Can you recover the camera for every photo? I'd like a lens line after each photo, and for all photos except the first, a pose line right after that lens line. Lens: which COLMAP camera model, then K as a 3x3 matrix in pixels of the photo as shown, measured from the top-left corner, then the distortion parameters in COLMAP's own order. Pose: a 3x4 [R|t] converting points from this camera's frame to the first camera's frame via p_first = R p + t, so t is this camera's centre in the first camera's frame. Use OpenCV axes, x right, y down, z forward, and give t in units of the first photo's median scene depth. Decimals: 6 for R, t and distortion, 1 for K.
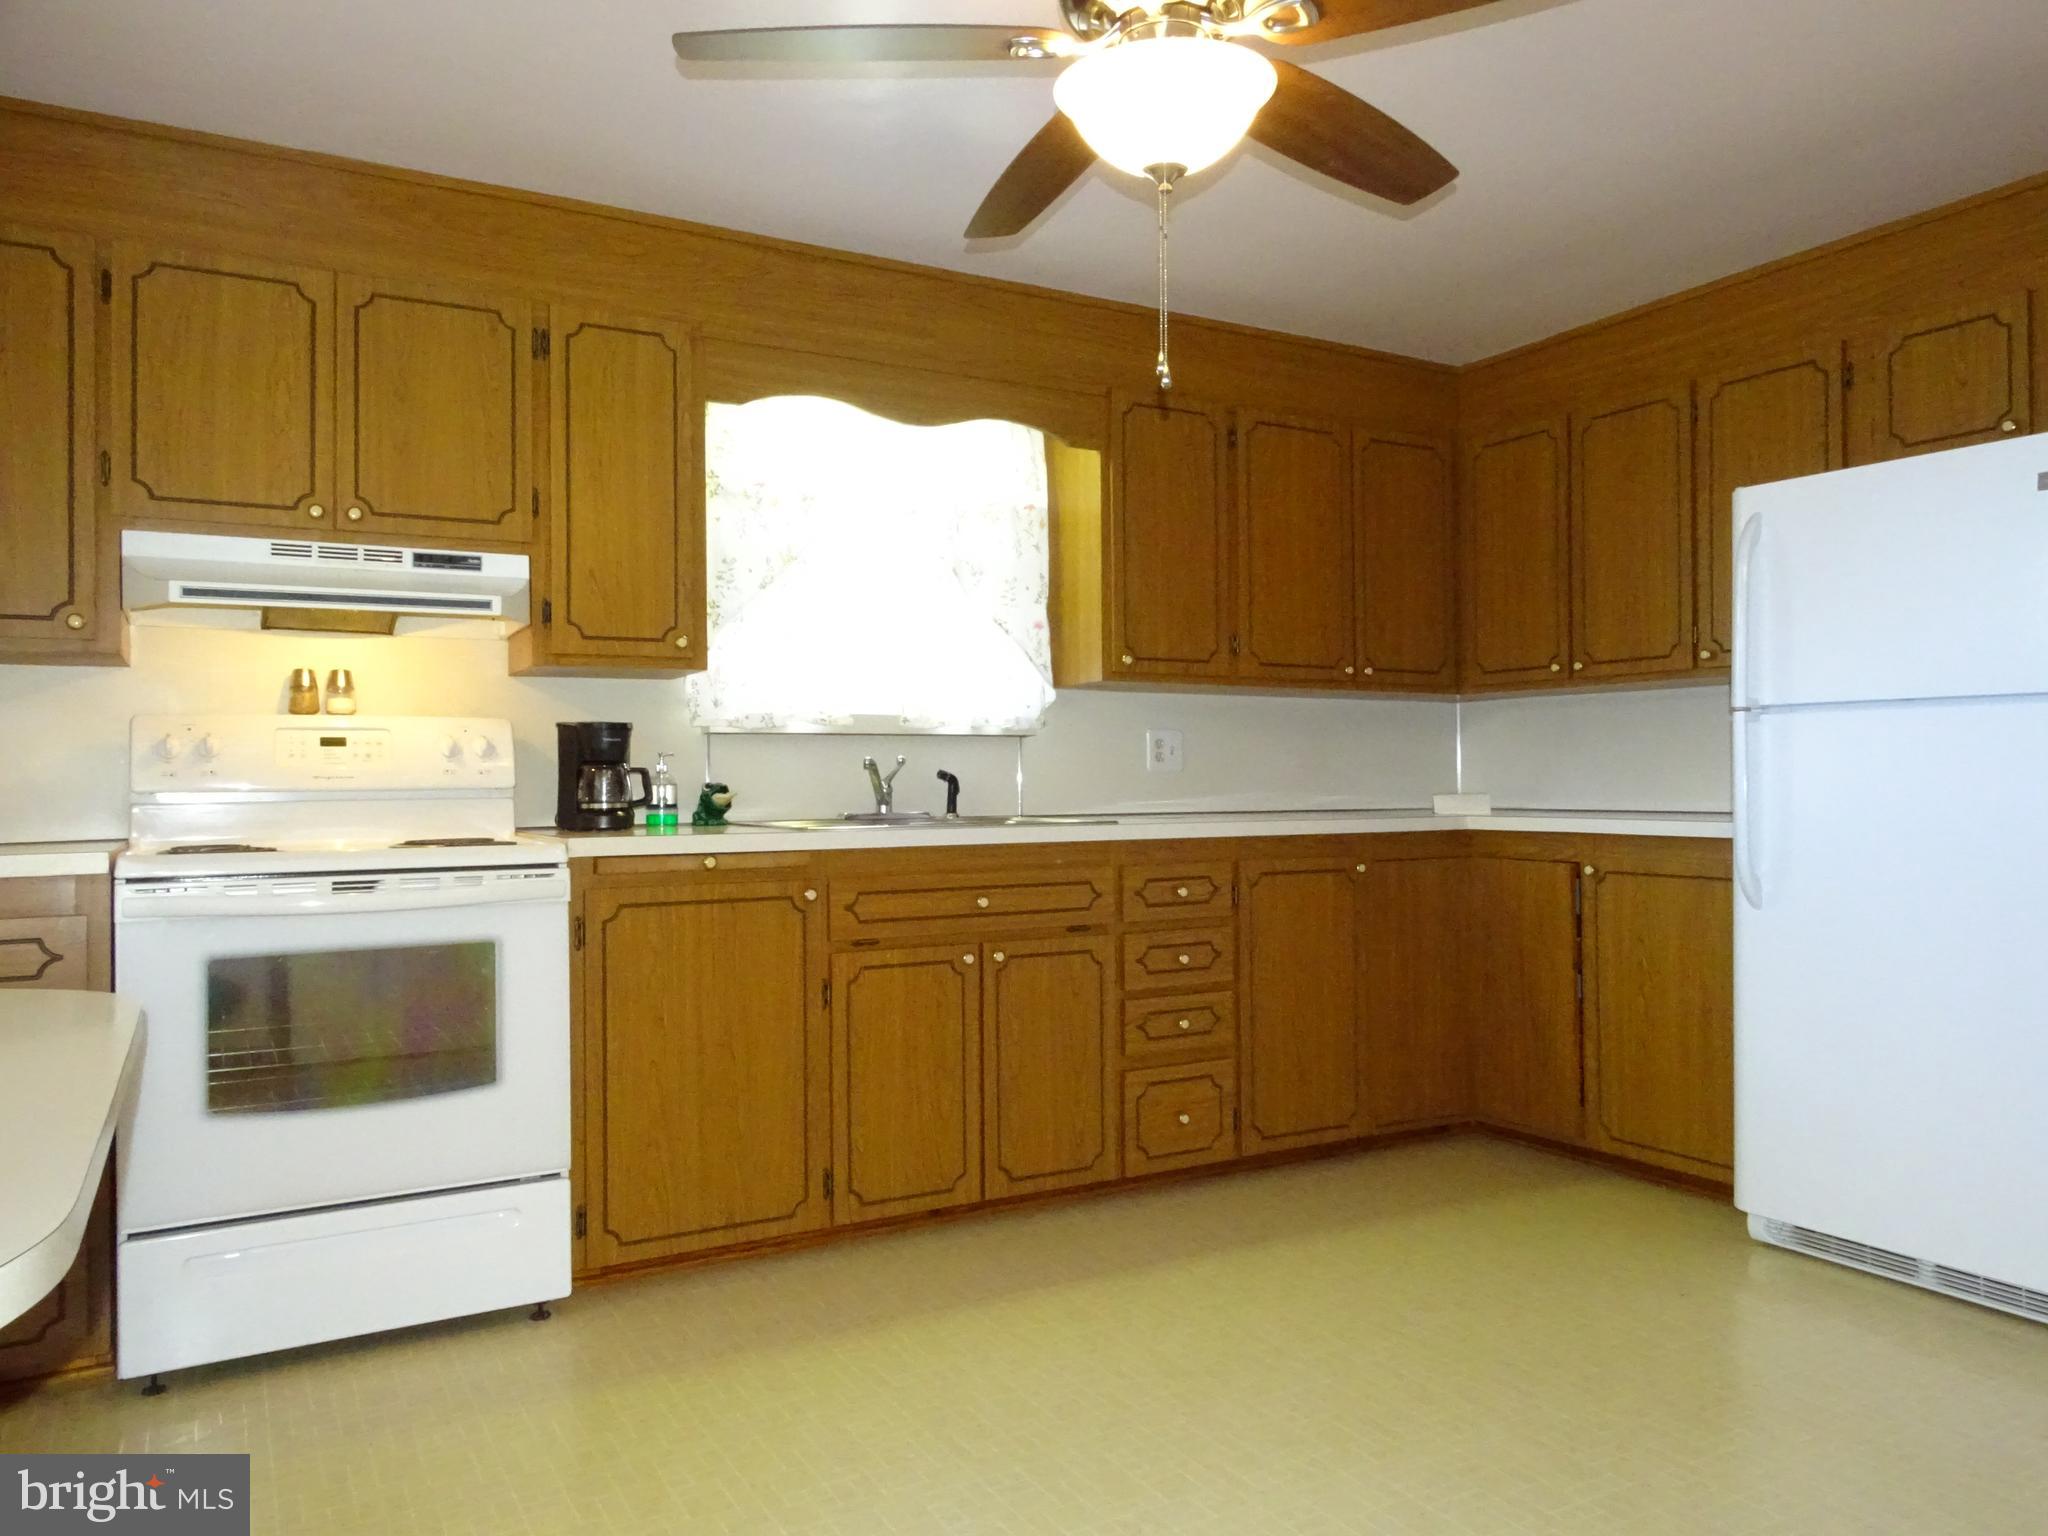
lens RADIAL K [[1502.7, 0, 1021.4], [0, 1502.7, 767.4], [0, 0, 1]] dist [0.025656, 0.009997]
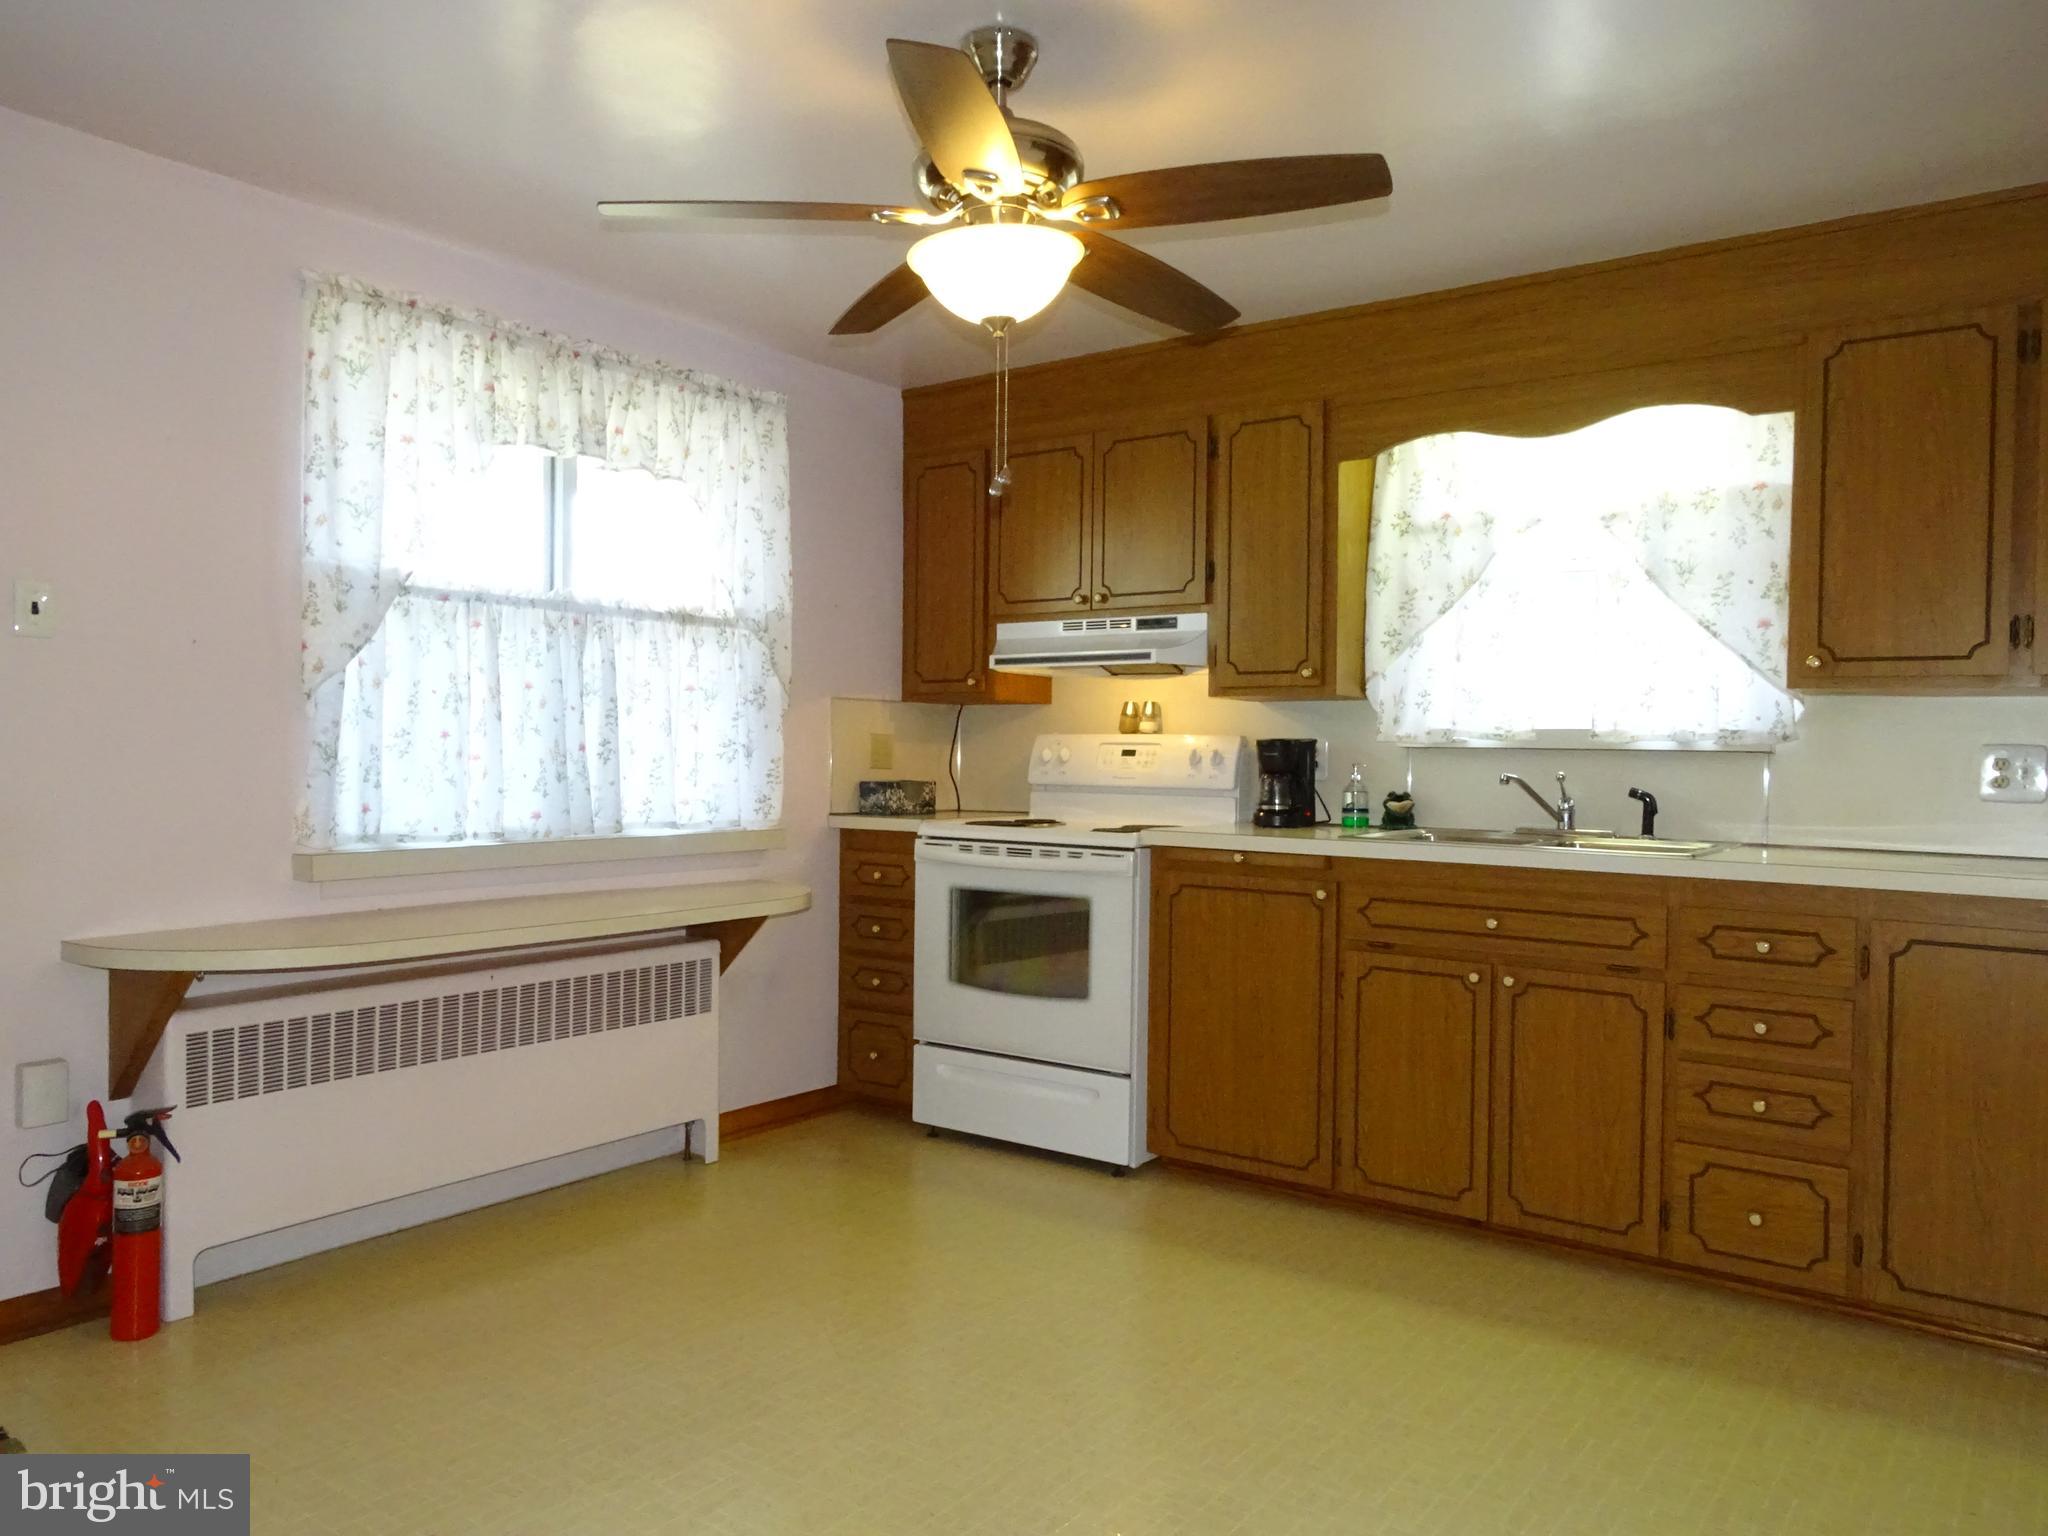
lens RADIAL K [[1502.7, 0, 1024.0], [0, 1502.7, 766.3], [0, 0, 1]] dist [0.025656, 0.009997]
pose [[0.398625, 0.026575, -0.916729, 0.758110], [-0.009480, 0.999646, 0.024856, -0.036110], [0.917065, -0.001218, 0.398736, 0.316174]]
